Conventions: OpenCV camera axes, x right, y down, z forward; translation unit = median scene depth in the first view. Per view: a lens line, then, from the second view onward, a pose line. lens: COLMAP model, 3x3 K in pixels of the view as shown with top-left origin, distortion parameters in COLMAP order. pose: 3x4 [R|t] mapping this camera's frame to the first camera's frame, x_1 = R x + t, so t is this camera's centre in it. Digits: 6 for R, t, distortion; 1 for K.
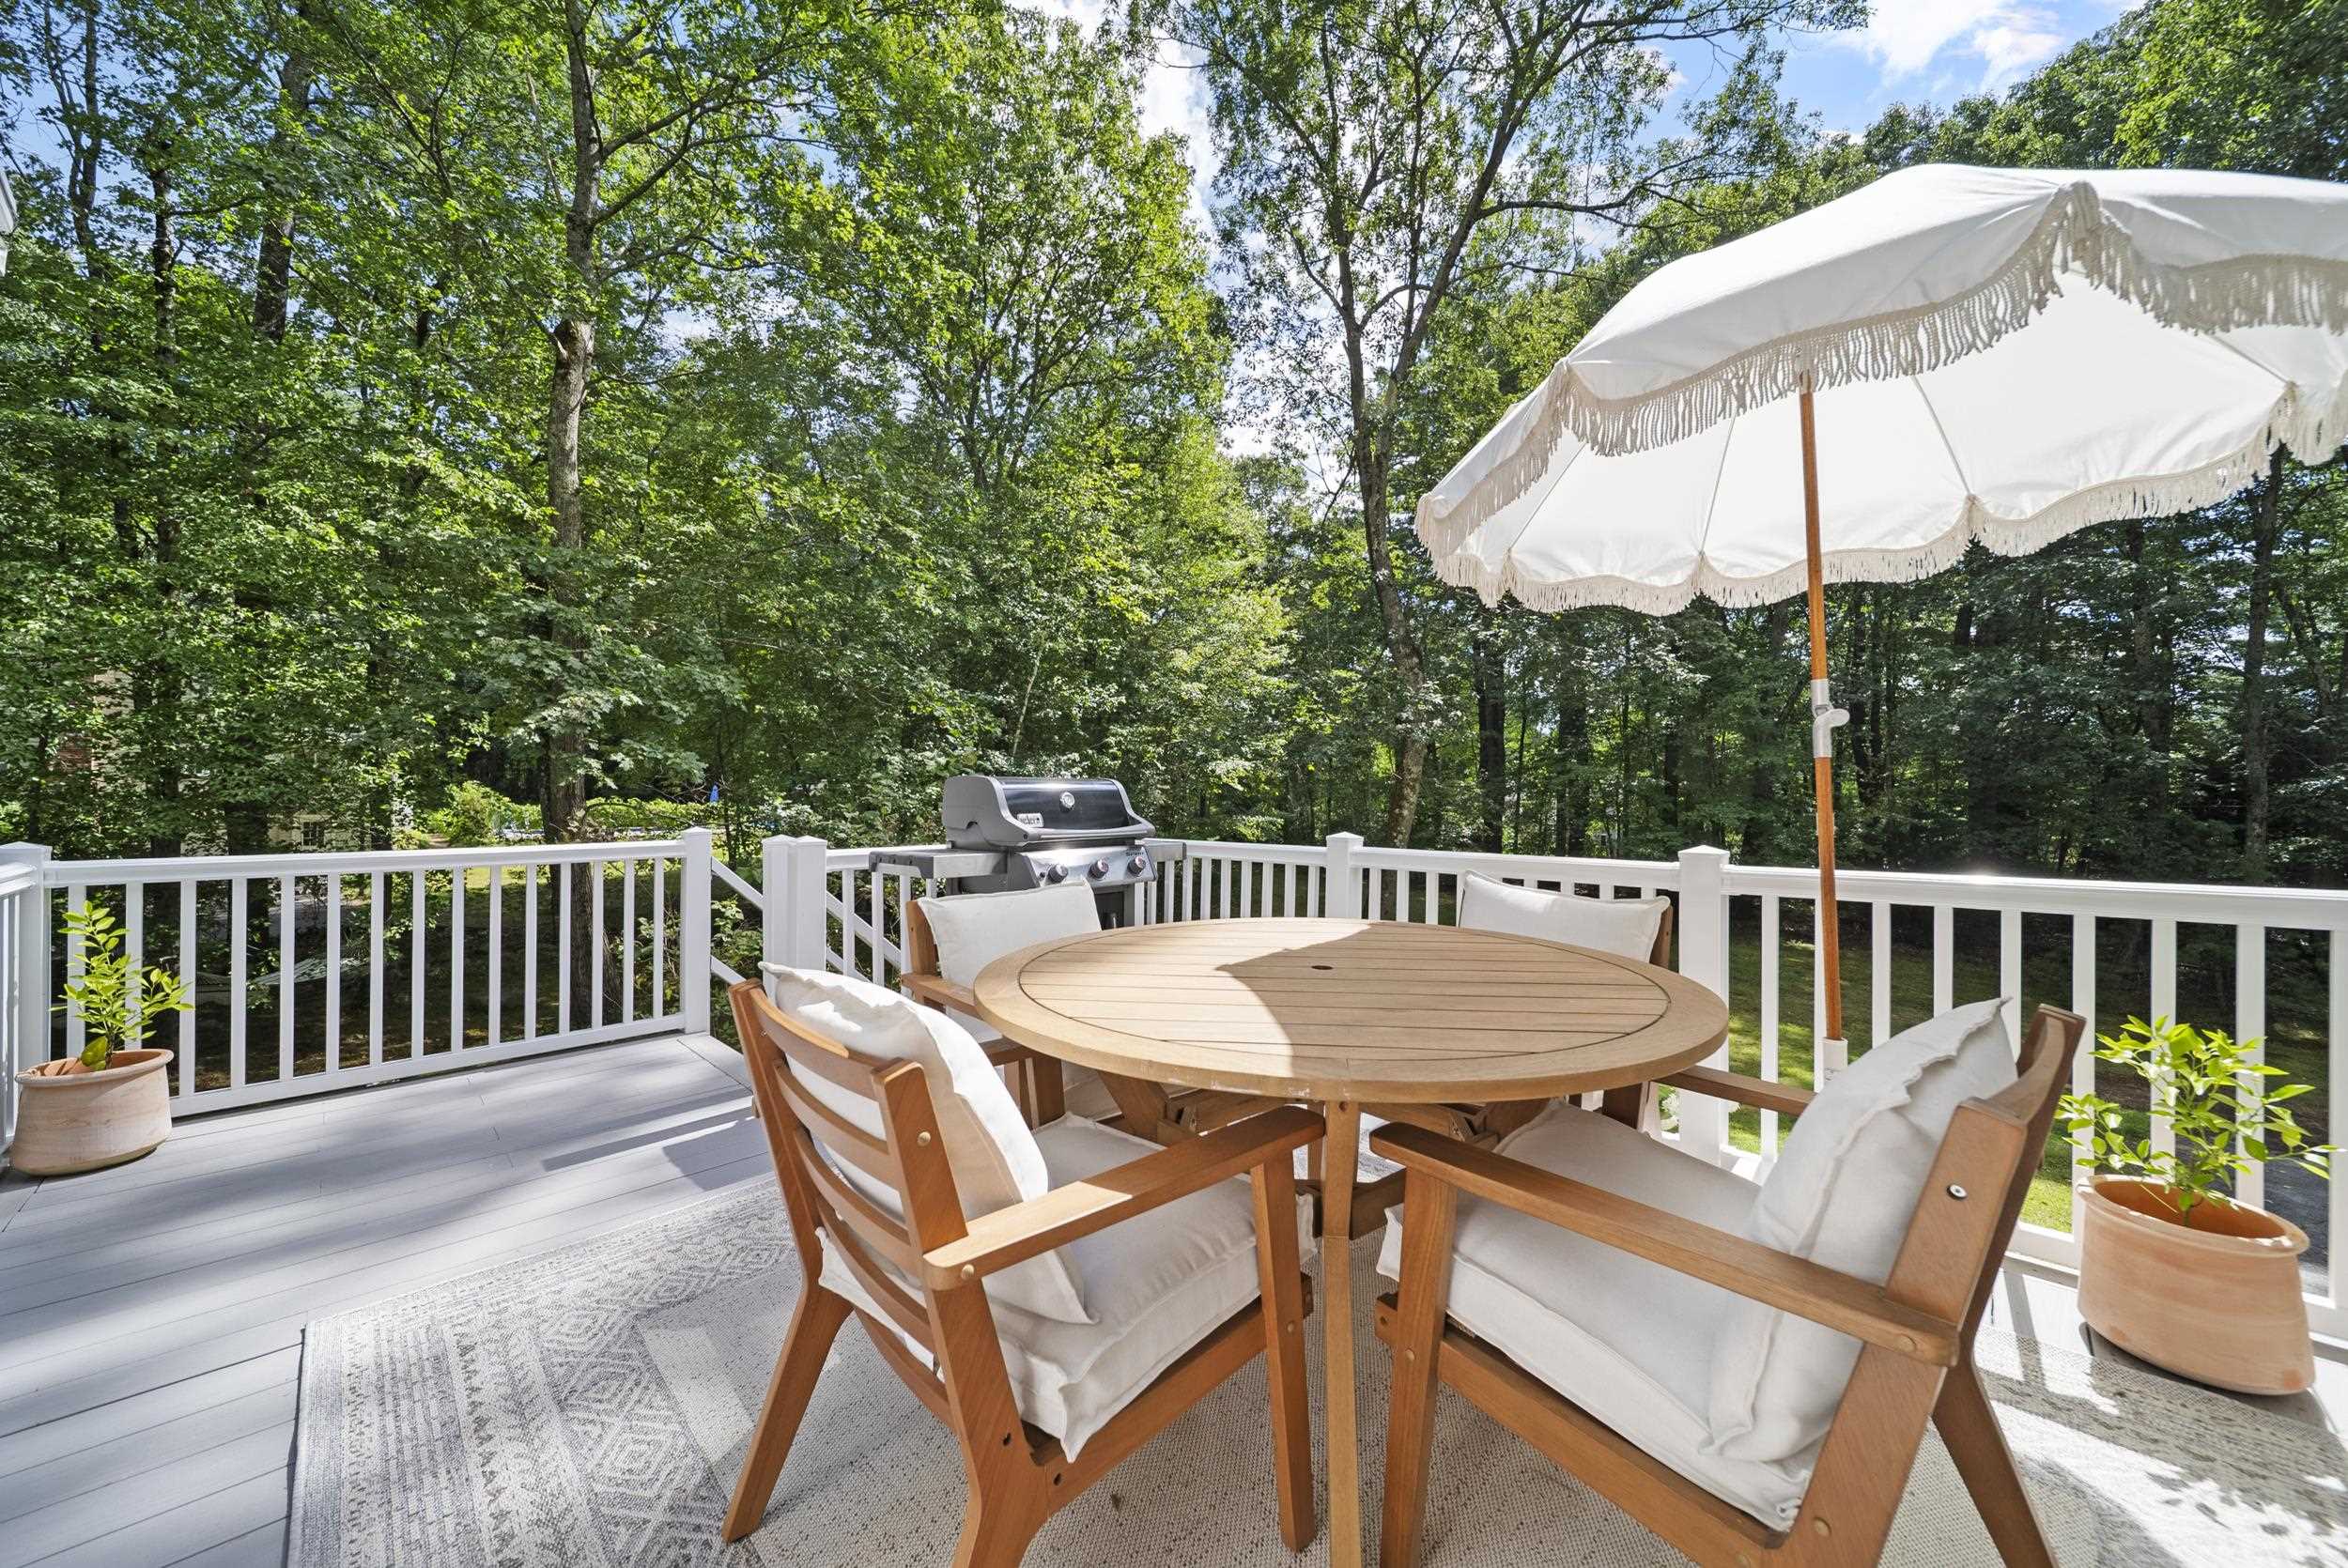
lens RADIAL K [[838.2, 0, 1174.0], [0, 838.2, 784.0], [0, 0, 1]] dist [-0.007606, -0.000138]
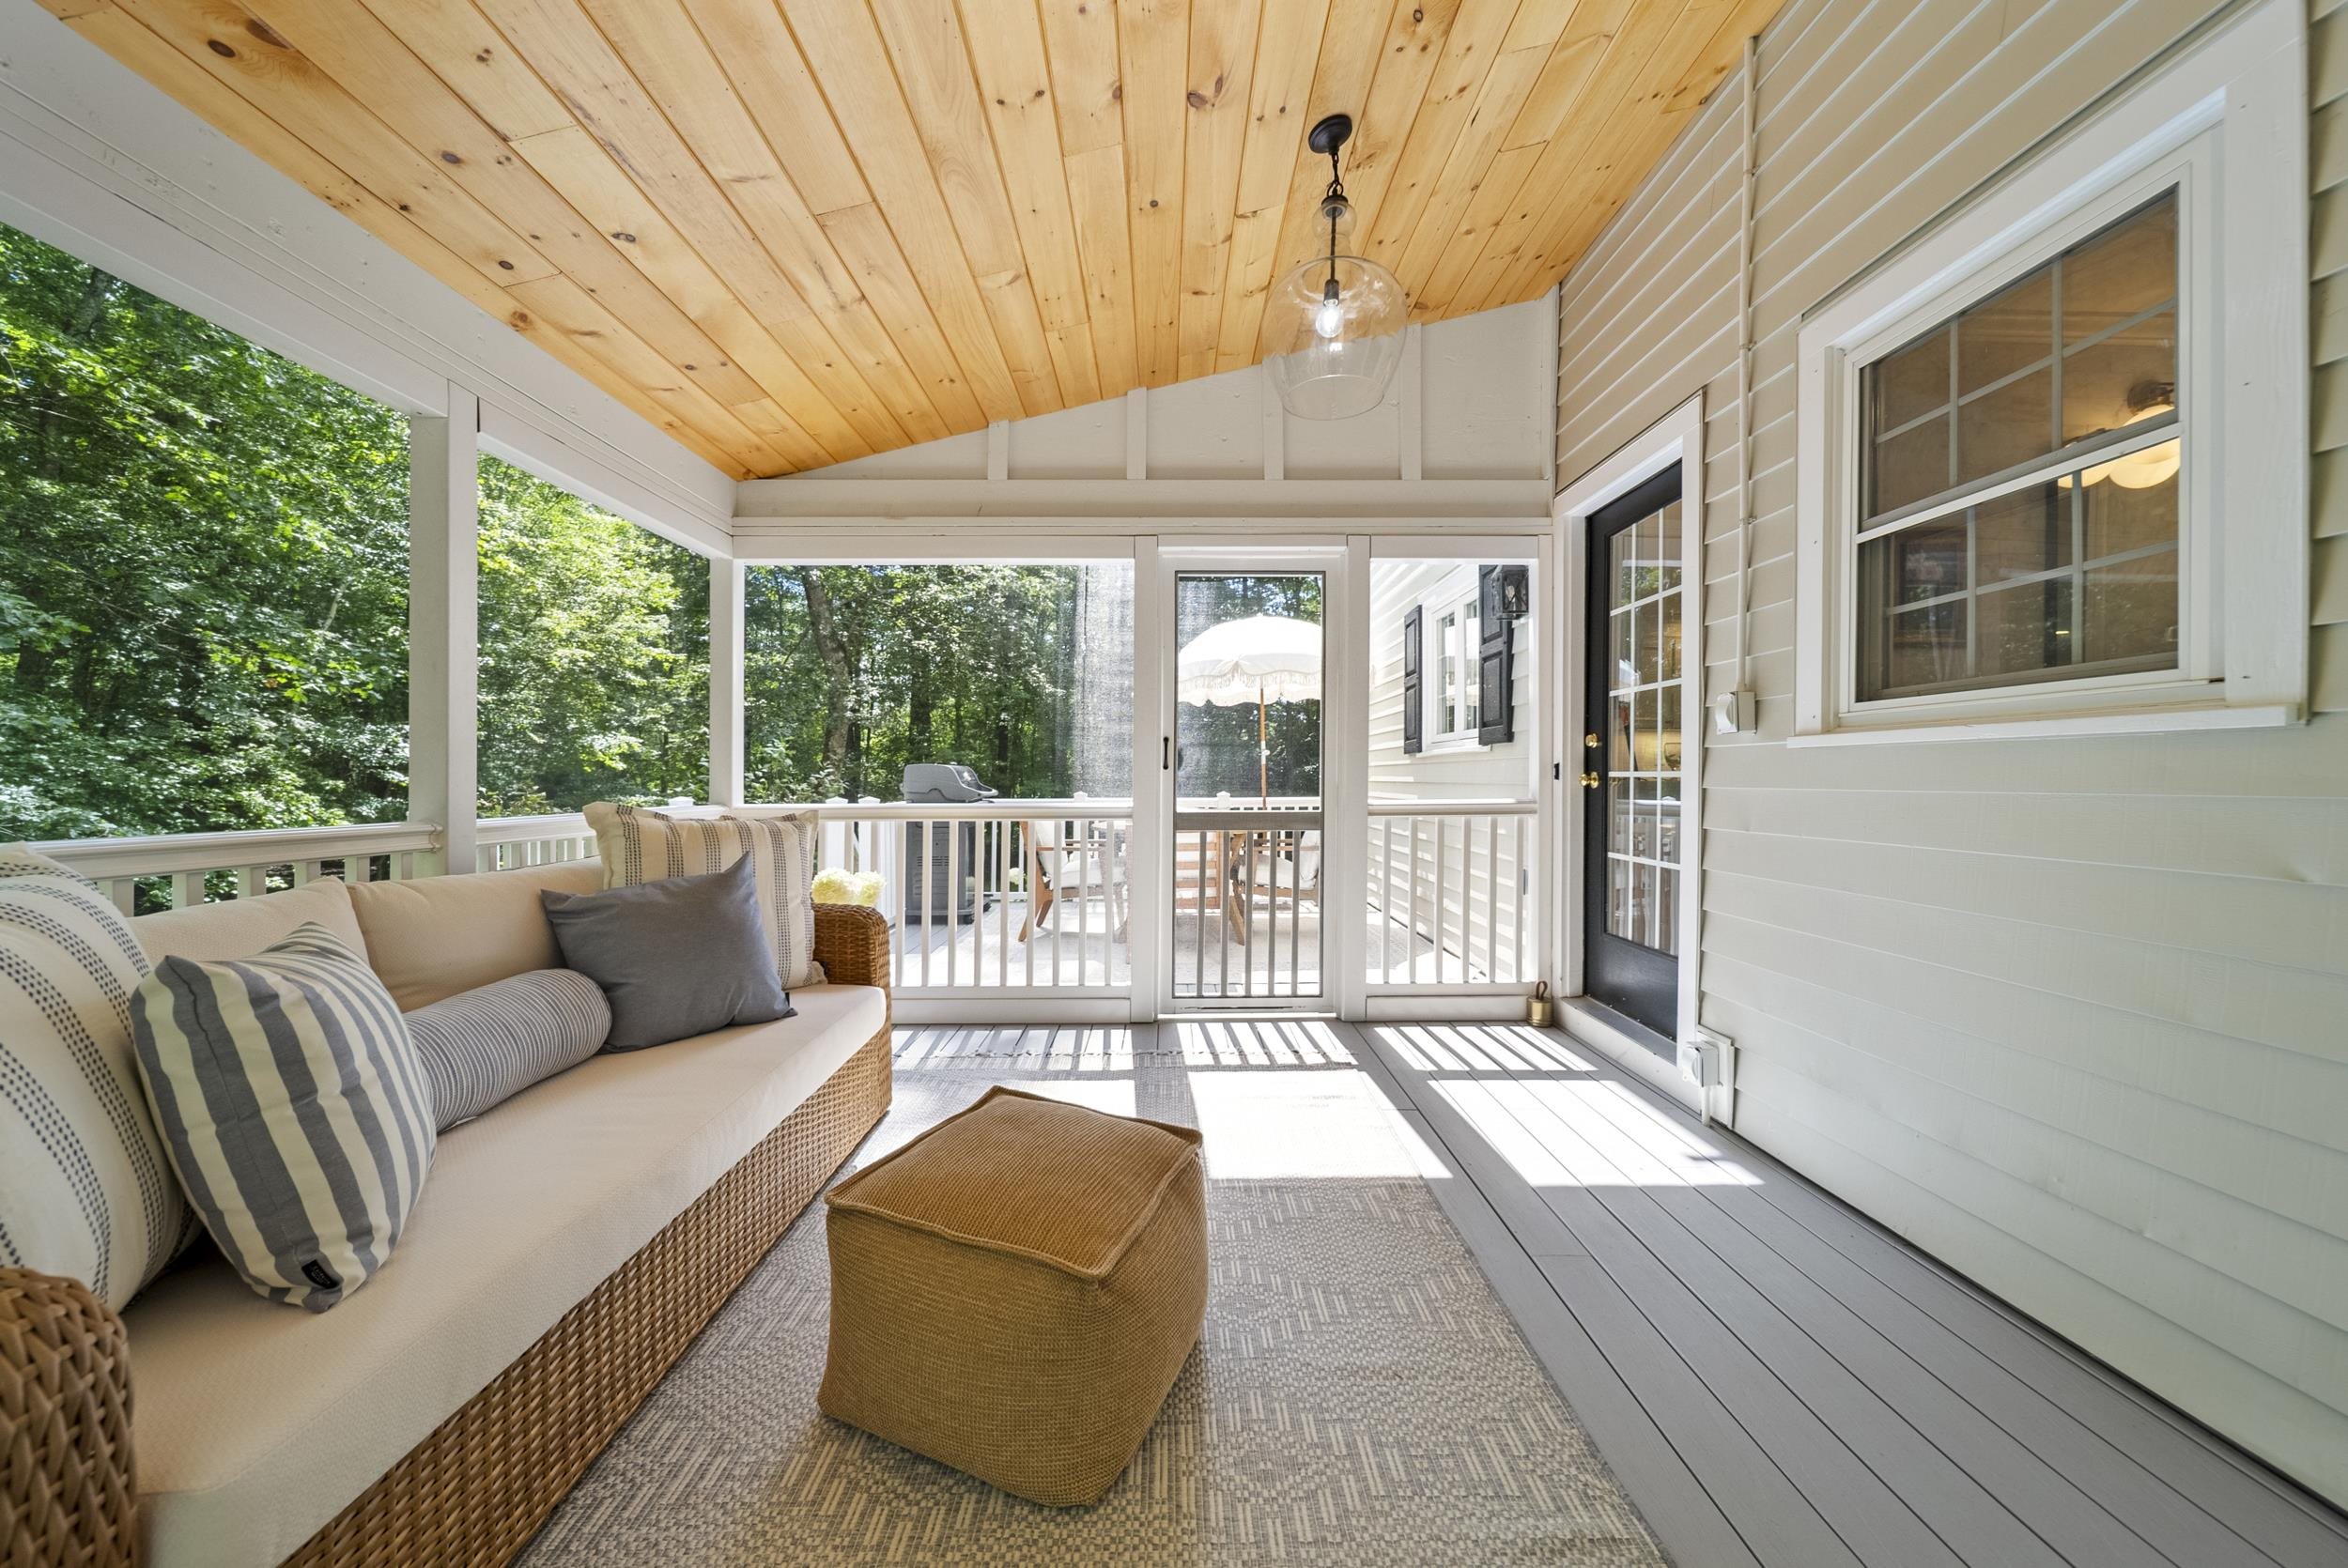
lens RADIAL K [[832.3, 0, 1174.0], [0, 832.3, 784.0], [0, 0, 1]] dist [0.000867, -0.000179]
pose [[0.702360, -0.006336, 0.711794, -0.203152], [-0.011993, 0.999713, 0.020733, -0.001438], [-0.711721, -0.023099, 0.702083, -0.116056]]
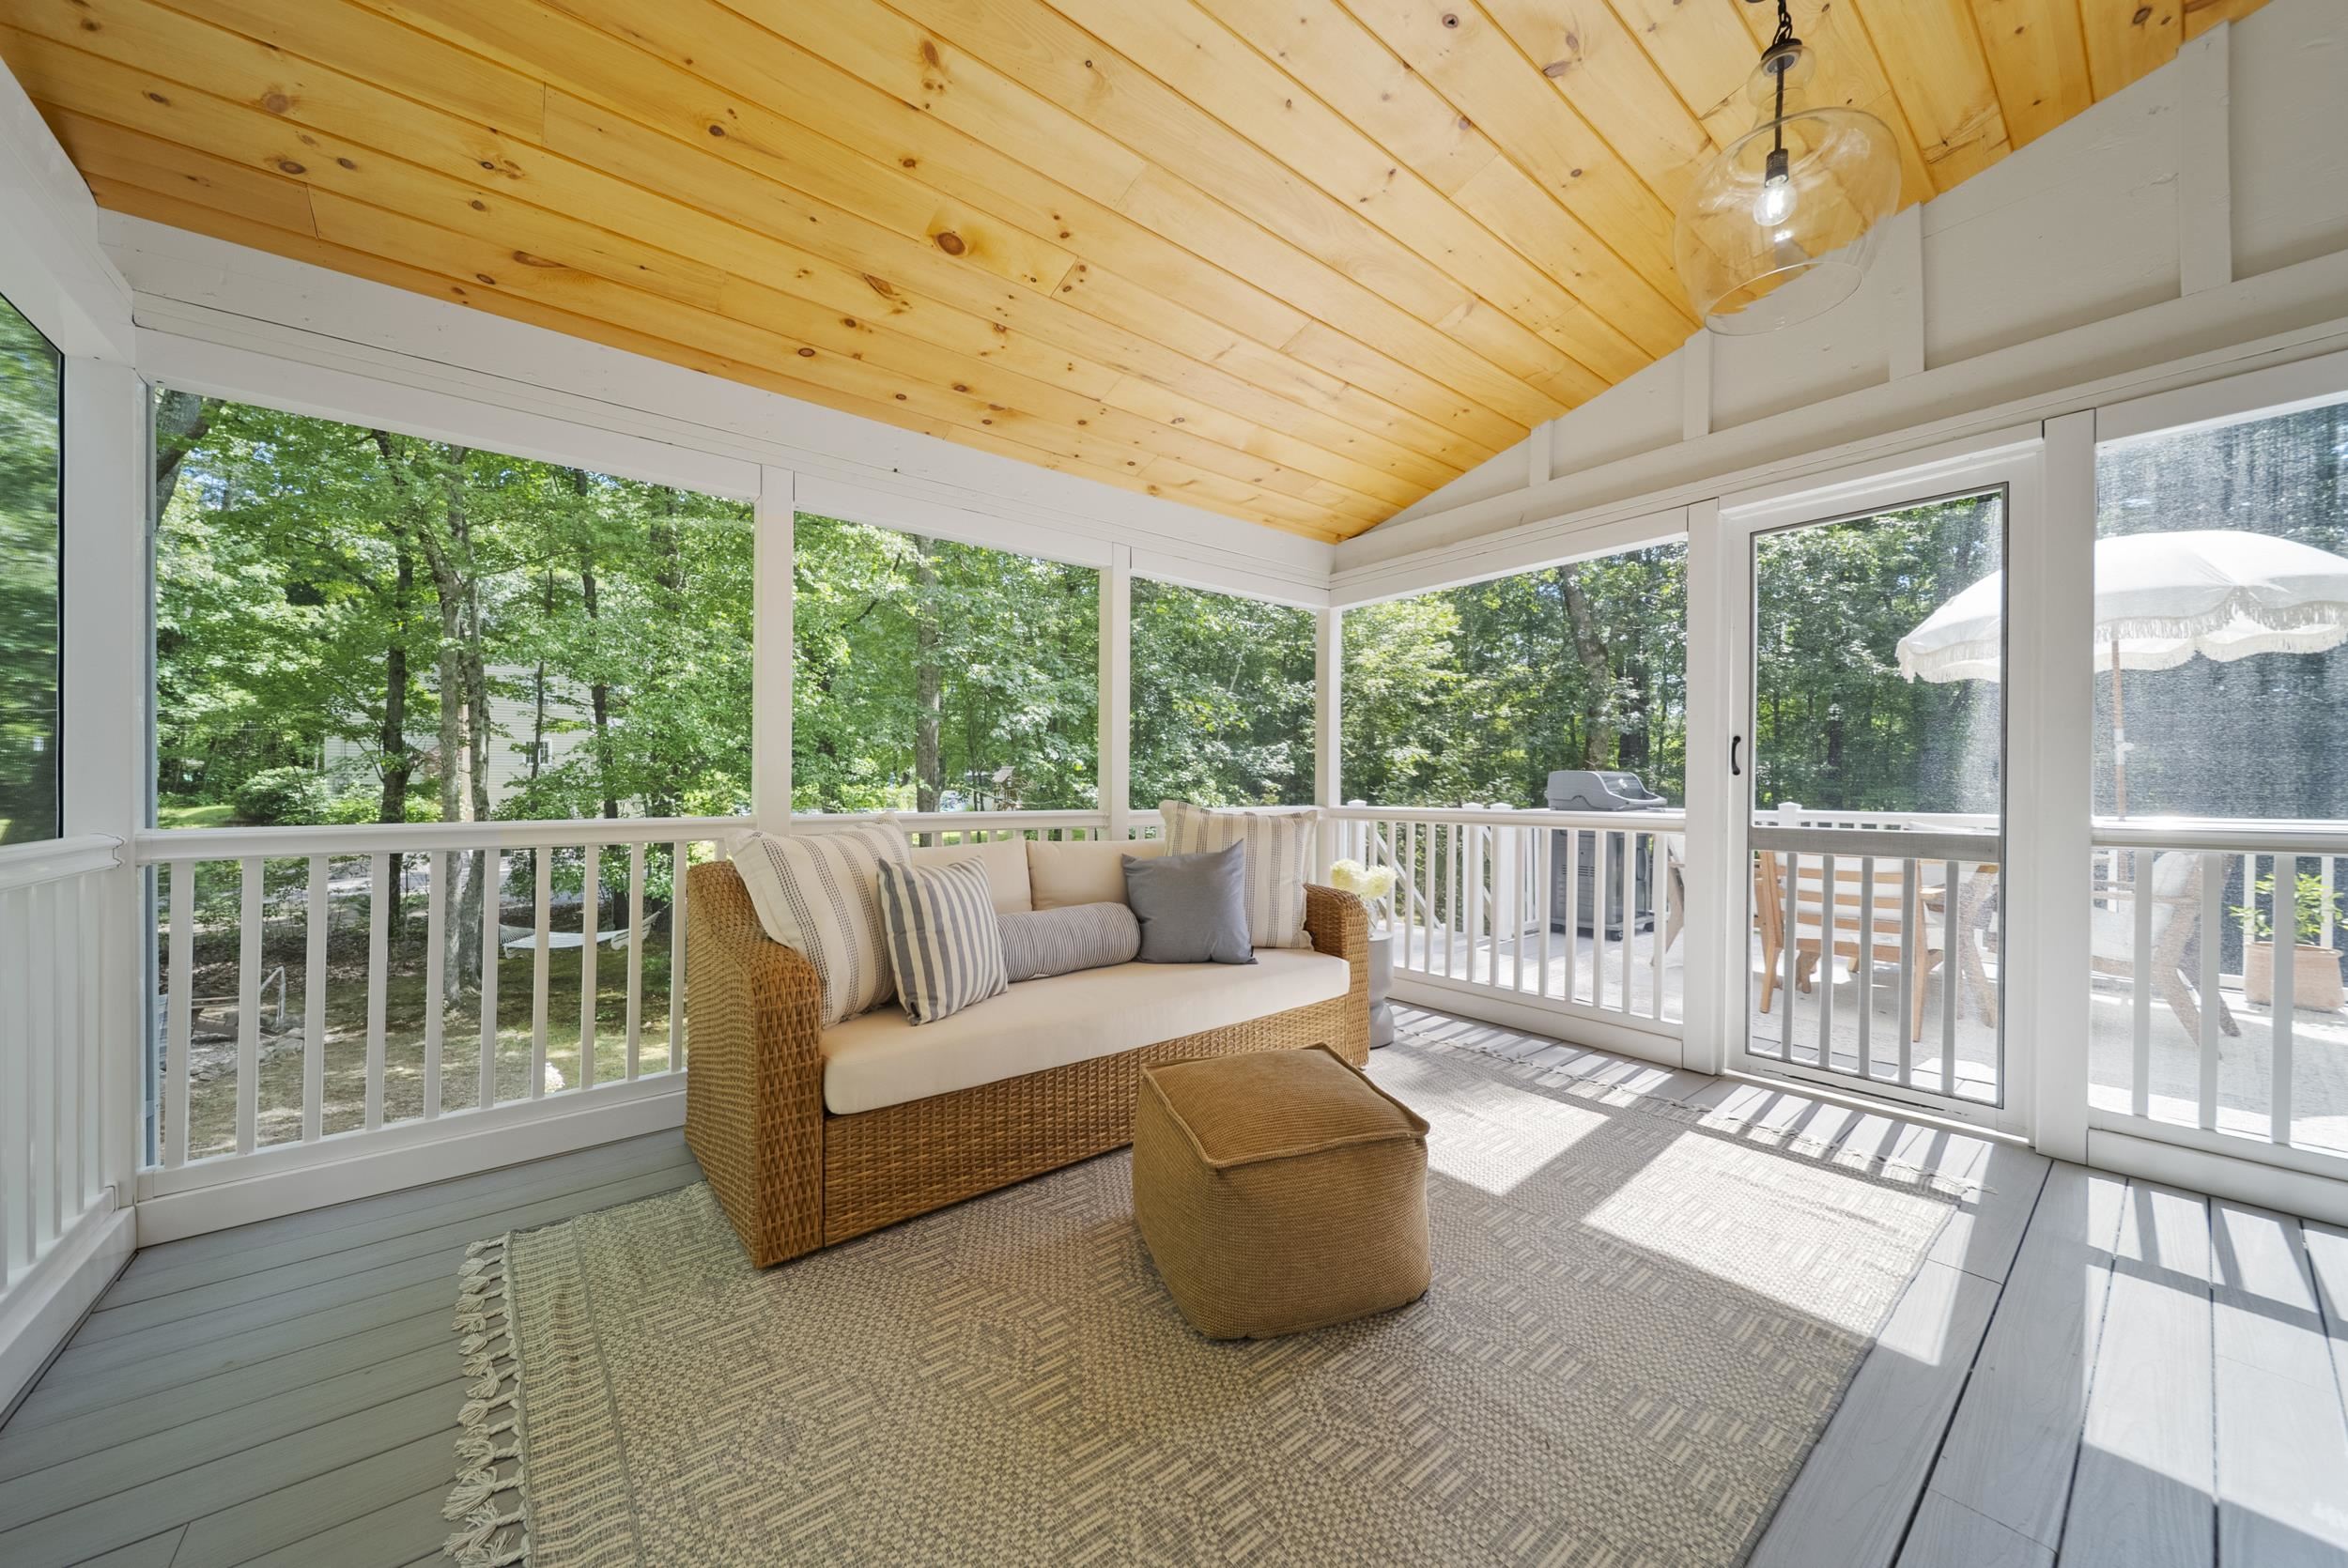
lens RADIAL K [[835.0, 0, 1174.0], [0, 835.0, 784.0], [0, 0, 1]] dist [0.000995, -0.000181]
pose [[0.993850, 0.001101, -0.110728, -0.152240], [0.000857, 0.999844, 0.017633, -0.002018], [0.110730, -0.017619, 0.993694, -0.154072]]
